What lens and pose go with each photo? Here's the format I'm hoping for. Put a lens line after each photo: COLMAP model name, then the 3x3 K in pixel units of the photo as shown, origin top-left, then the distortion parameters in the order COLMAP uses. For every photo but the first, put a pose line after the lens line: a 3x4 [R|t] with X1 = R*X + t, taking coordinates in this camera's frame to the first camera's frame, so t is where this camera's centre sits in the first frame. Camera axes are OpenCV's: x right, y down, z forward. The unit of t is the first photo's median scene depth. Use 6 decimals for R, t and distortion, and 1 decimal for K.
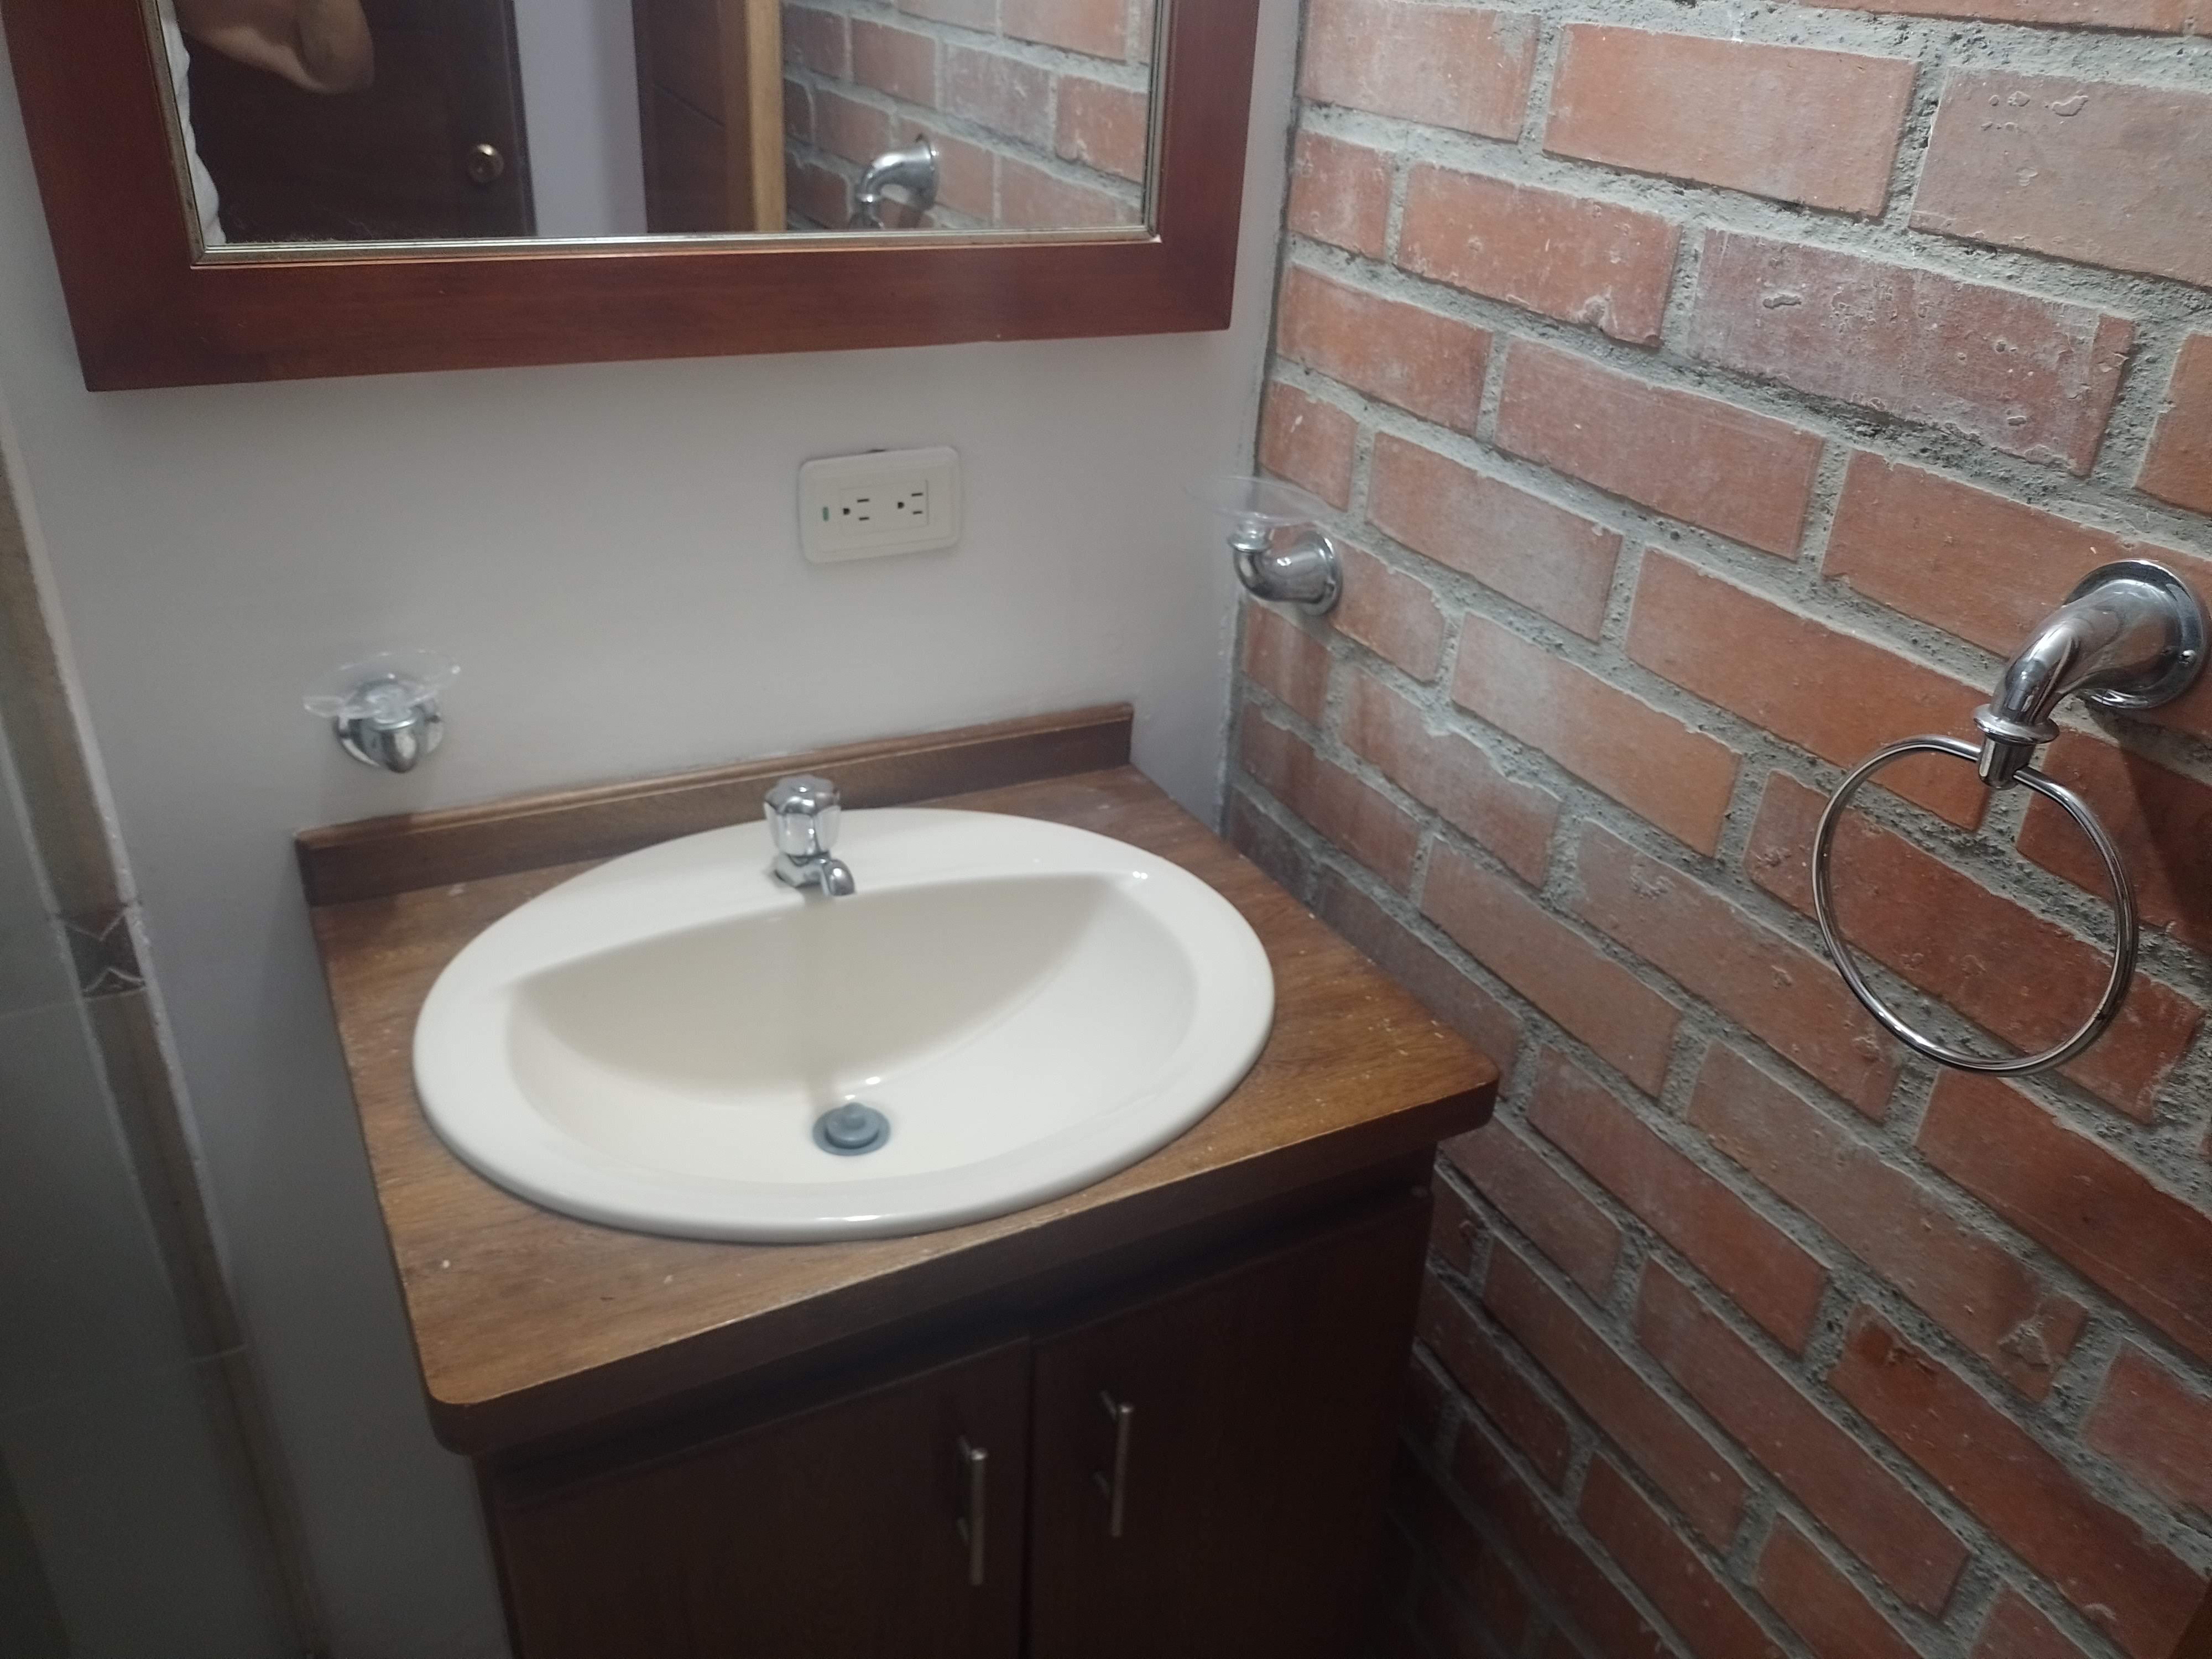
lens RADIAL K [[1637.6, 0, 1104.3], [0, 1637.6, 836.2], [0, 0, 1]] dist [0.088651, -0.121522]
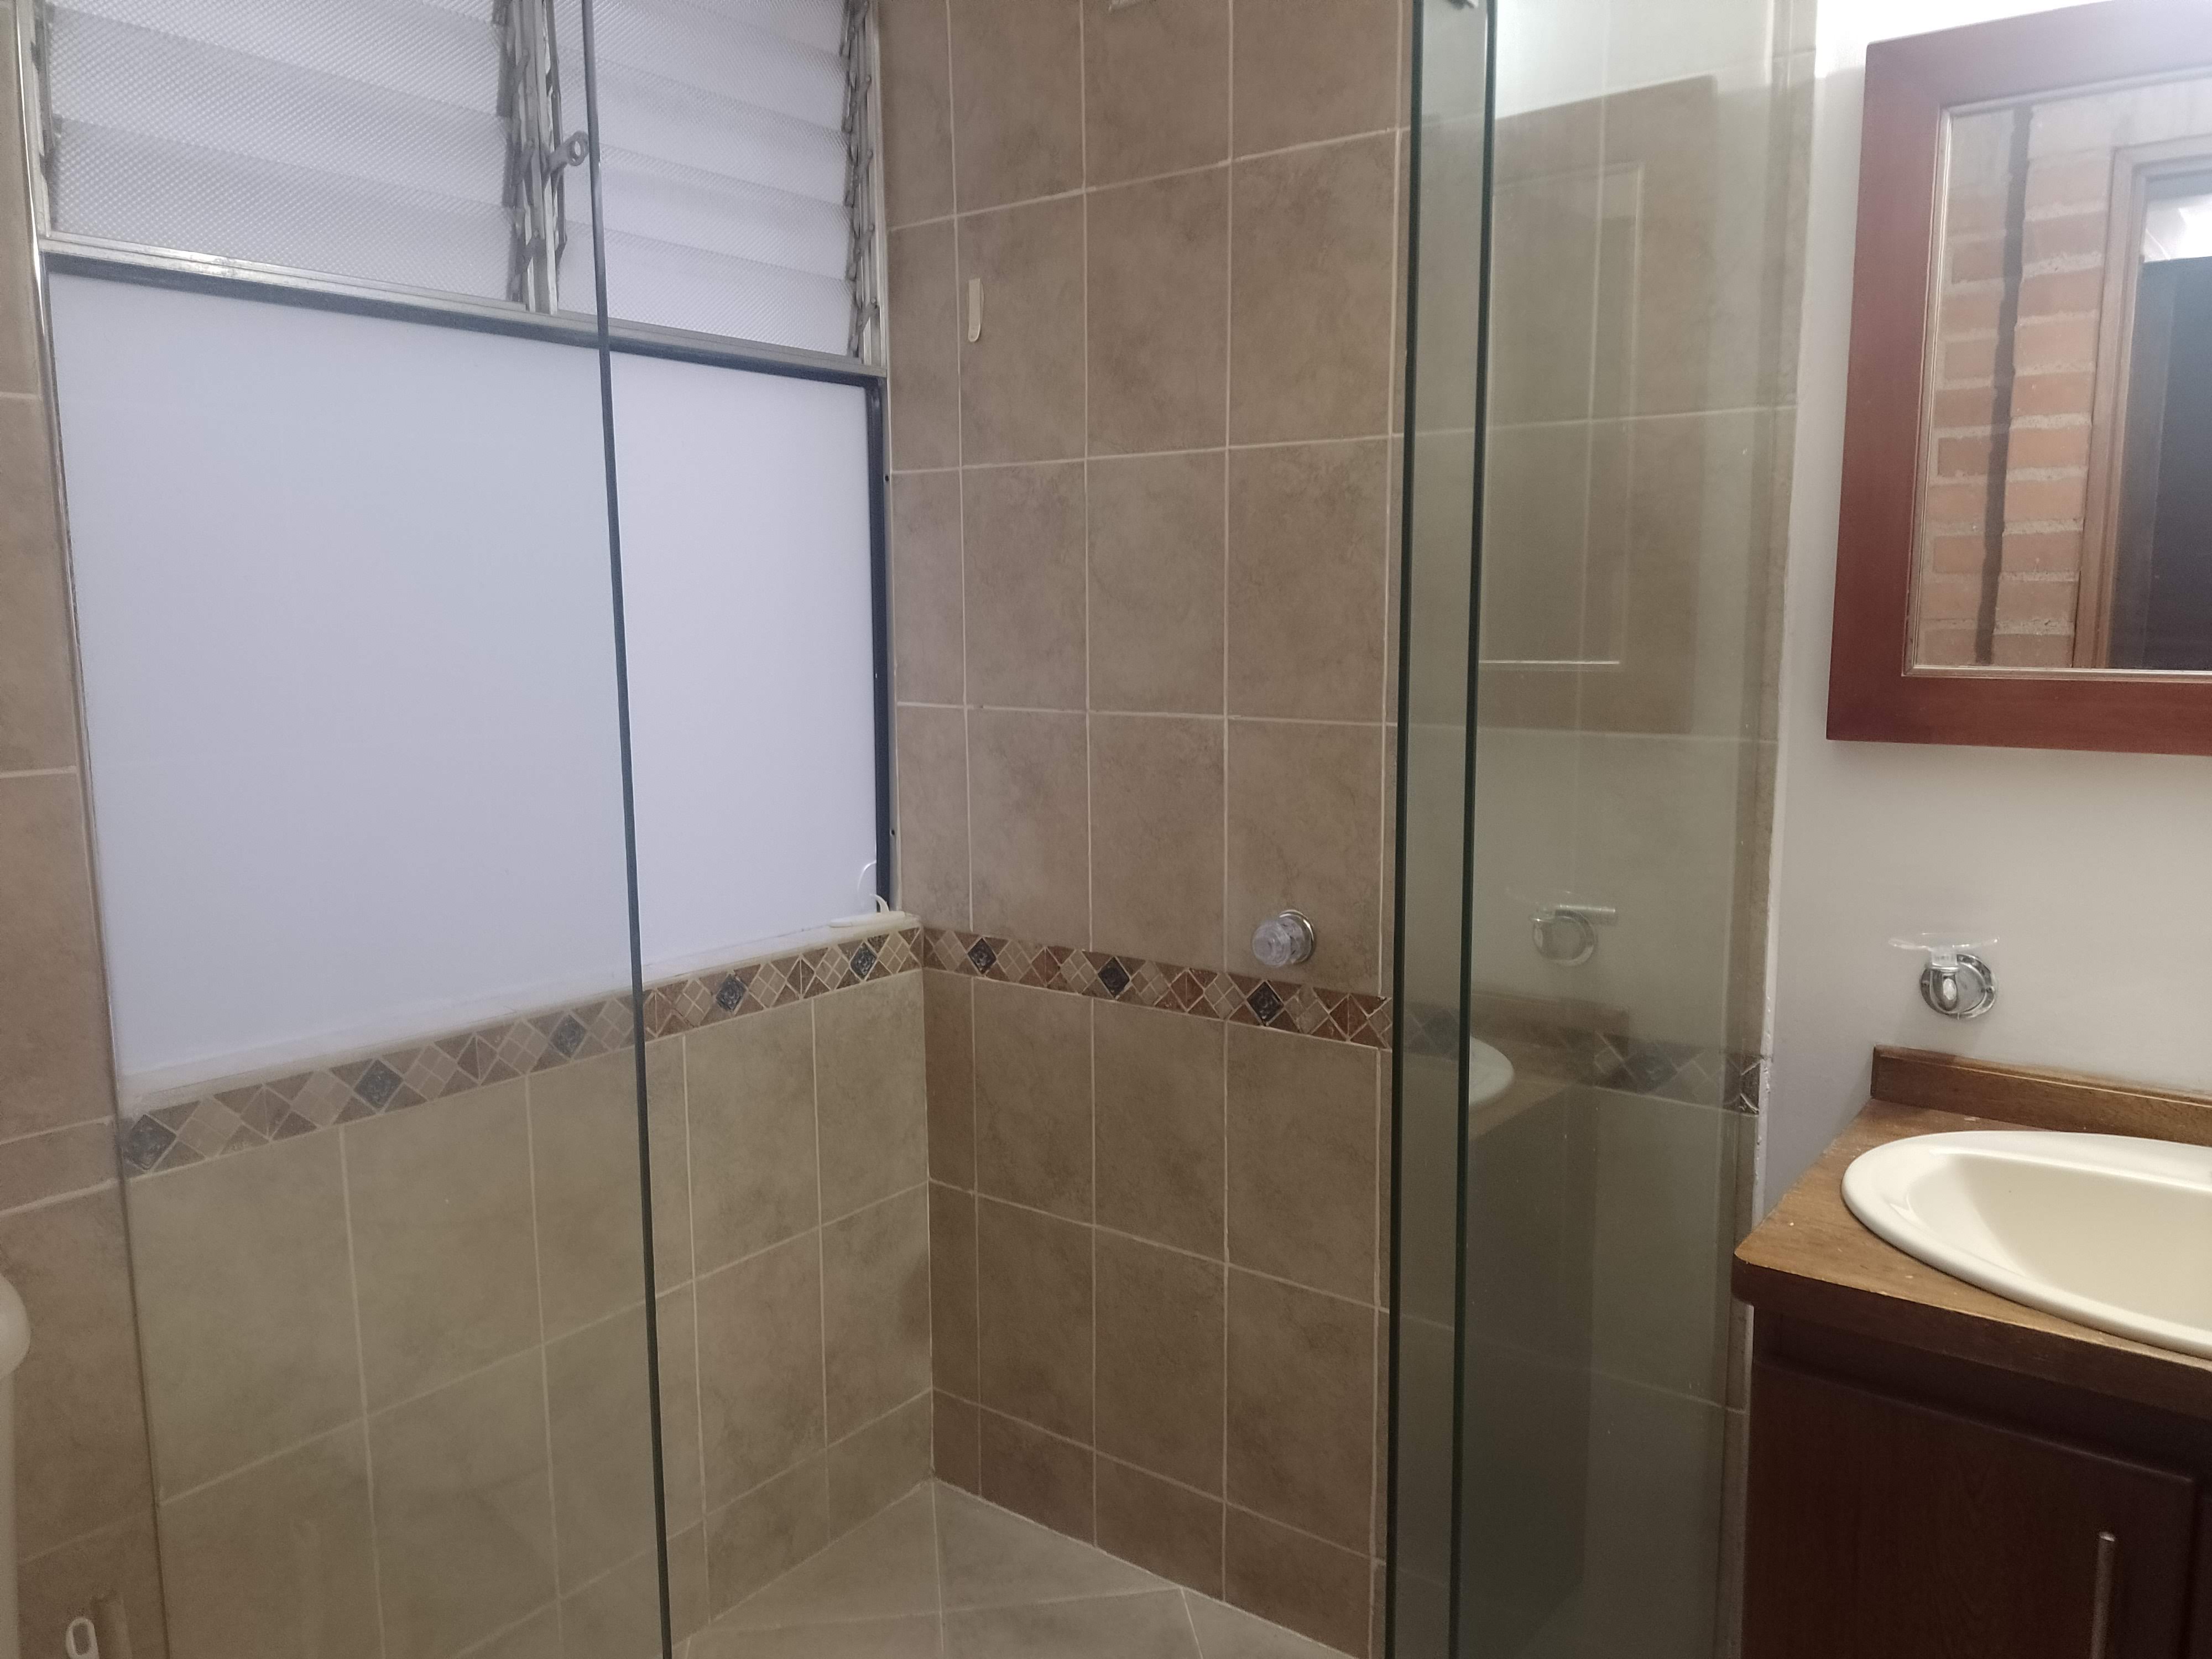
lens RADIAL K [[1637.6, 0, 1104.3], [0, 1637.6, 836.2], [0, 0, 1]] dist [0.088651, -0.121522]
pose [[0.426854, 0.079387, -0.900829, 0.559381], [-0.408530, 0.905627, -0.113770, 0.289809], [0.806783, 0.416578, 0.419002, -0.263682]]
